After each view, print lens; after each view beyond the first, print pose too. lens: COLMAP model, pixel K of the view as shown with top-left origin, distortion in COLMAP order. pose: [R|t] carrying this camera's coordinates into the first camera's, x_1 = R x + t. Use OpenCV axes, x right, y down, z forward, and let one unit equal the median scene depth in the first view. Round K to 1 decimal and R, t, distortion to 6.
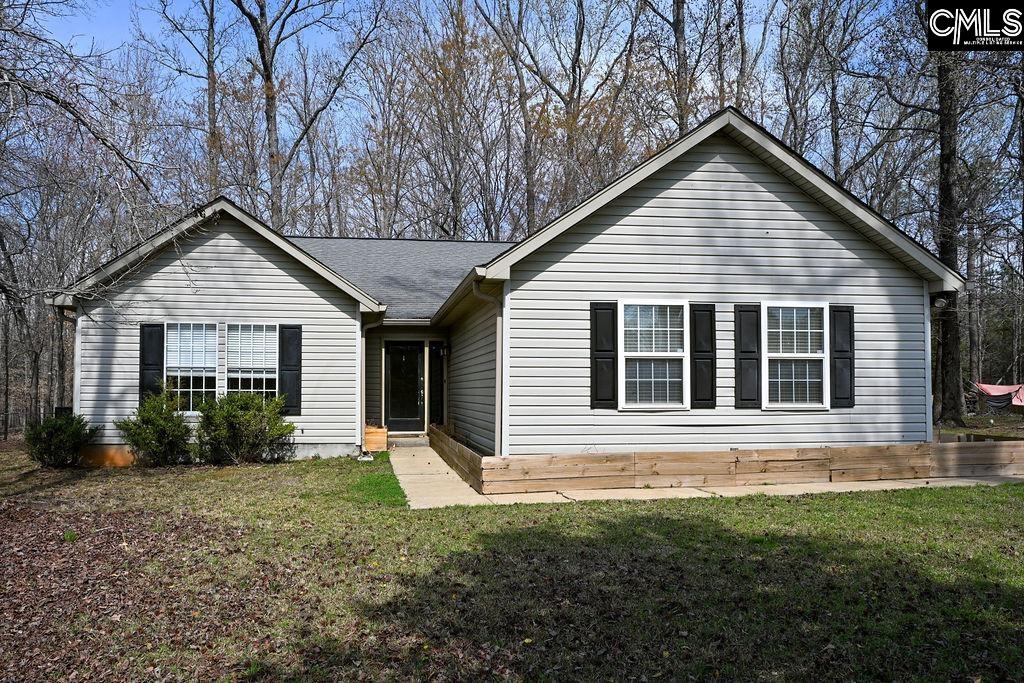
lens RADIAL K [[720.0, 0, 512.0], [0, 720.0, 341.5], [0, 0, 1]] dist [0.000912, 0.001075]
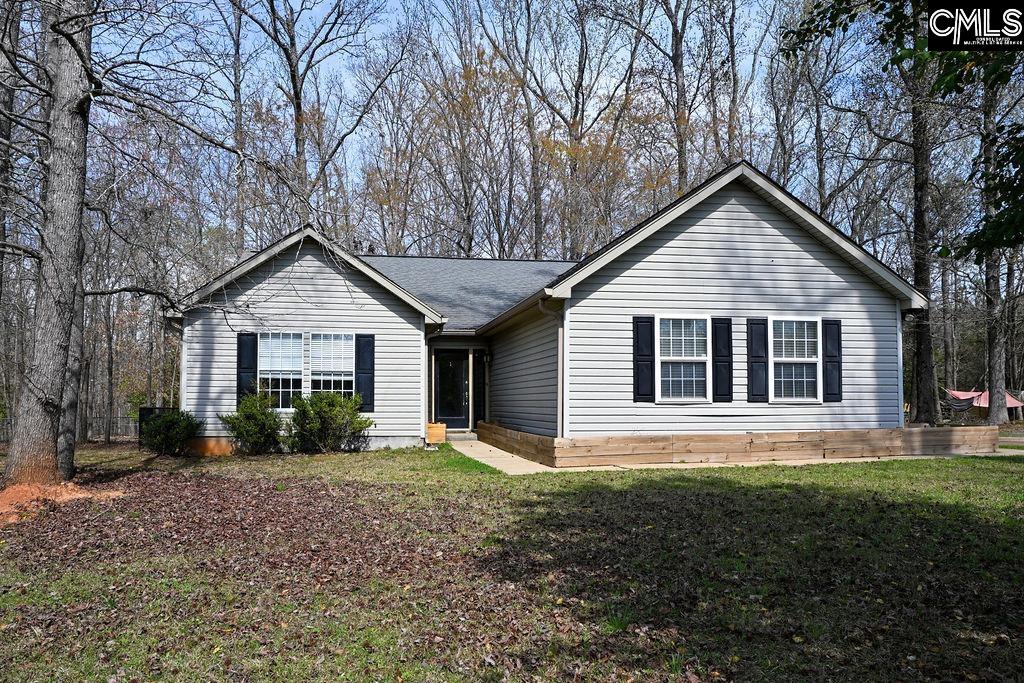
lens RADIAL K [[757.7, 0, 512.0], [0, 757.7, 341.5], [0, 0, 1]] dist [0.001776, -0.000394]
pose [[0.999208, 0.002414, 0.039711, -0.122557], [-0.001734, 0.999852, -0.017142, 0.009389], [-0.039747, 0.017060, 0.999064, -0.240762]]
